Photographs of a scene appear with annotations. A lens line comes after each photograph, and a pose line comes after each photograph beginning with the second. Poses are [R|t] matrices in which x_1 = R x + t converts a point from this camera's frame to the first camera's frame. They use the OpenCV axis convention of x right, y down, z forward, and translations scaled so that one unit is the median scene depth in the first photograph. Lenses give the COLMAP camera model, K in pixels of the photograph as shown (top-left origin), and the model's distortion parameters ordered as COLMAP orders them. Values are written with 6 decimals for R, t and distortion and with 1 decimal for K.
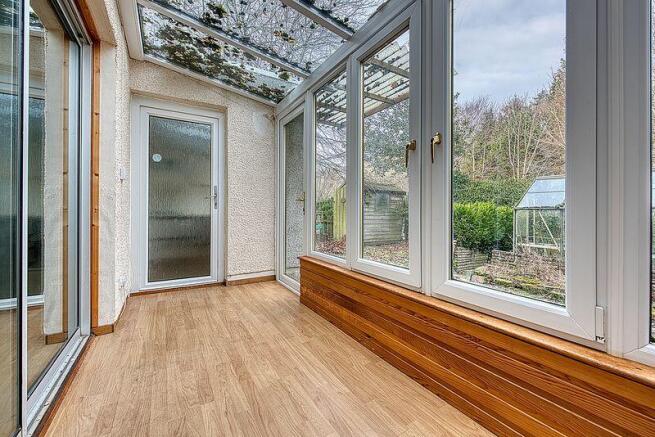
lens RADIAL K [[264.1, 0, 329.2], [0, 264.1, 210.3], [0, 0, 1]] dist [-0.013431, -0.000787]
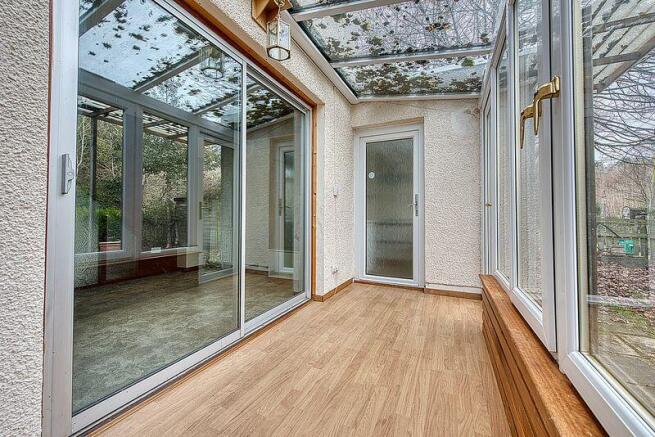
lens RADIAL K [[265.2, 0, 329.5], [0, 265.2, 212.8], [0, 0, 1]] dist [-0.009103, -0.000199]
pose [[0.552304, -0.014736, -0.833512, 0.324364], [-0.002464, 0.999811, -0.019309, 0.002205], [0.833639, 0.012718, 0.552163, 0.164290]]
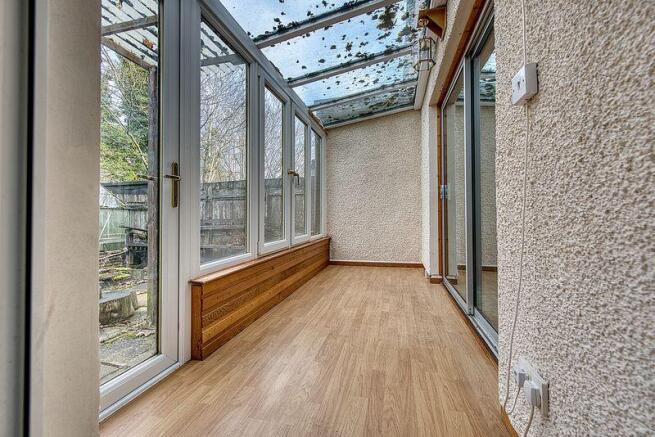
lens RADIAL K [[264.1, 0, 329.2], [0, 264.1, 210.3], [0, 0, 1]] dist [-0.013431, -0.000787]
pose [[-0.693486, 0.009559, 0.720407, -0.746680], [0.001980, 0.999933, -0.011363, 0.032020], [-0.720468, -0.006453, -0.693458, 1.256246]]
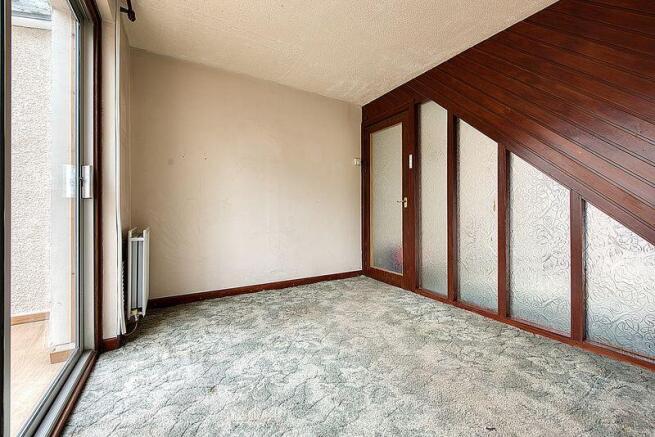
lens RADIAL K [[264.1, 0, 329.2], [0, 264.1, 210.3], [0, 0, 1]] dist [-0.013431, -0.000787]
pose [[-0.999771, 0.000054, 0.021393, -0.843292], [0.000069, 1.000000, 0.000728, 0.002044], [-0.021393, 0.000730, -0.999771, 0.638207]]
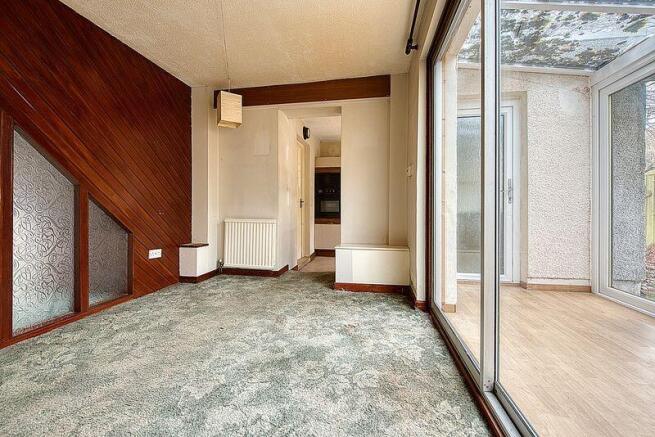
lens RADIAL K [[264.1, 0, 329.2], [0, 264.1, 210.3], [0, 0, 1]] dist [-0.013431, -0.000787]
pose [[0.745790, 0.000309, -0.666181, -0.370551], [-0.001733, 0.999997, -0.001476, 0.026330], [0.666179, 0.002255, 0.745789, -0.153908]]
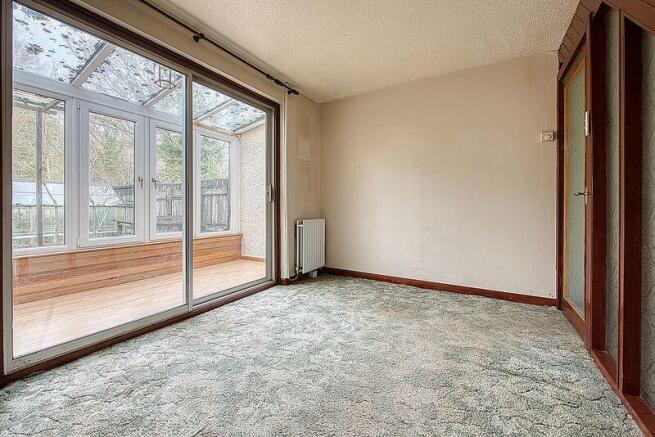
lens RADIAL K [[264.1, 0, 329.2], [0, 264.1, 210.3], [0, 0, 1]] dist [-0.013431, -0.000787]
pose [[-0.458685, -0.012996, 0.888504, -1.459396], [-0.001665, 0.999904, 0.013766, -0.004607], [-0.888598, 0.004835, -0.458662, 0.350727]]
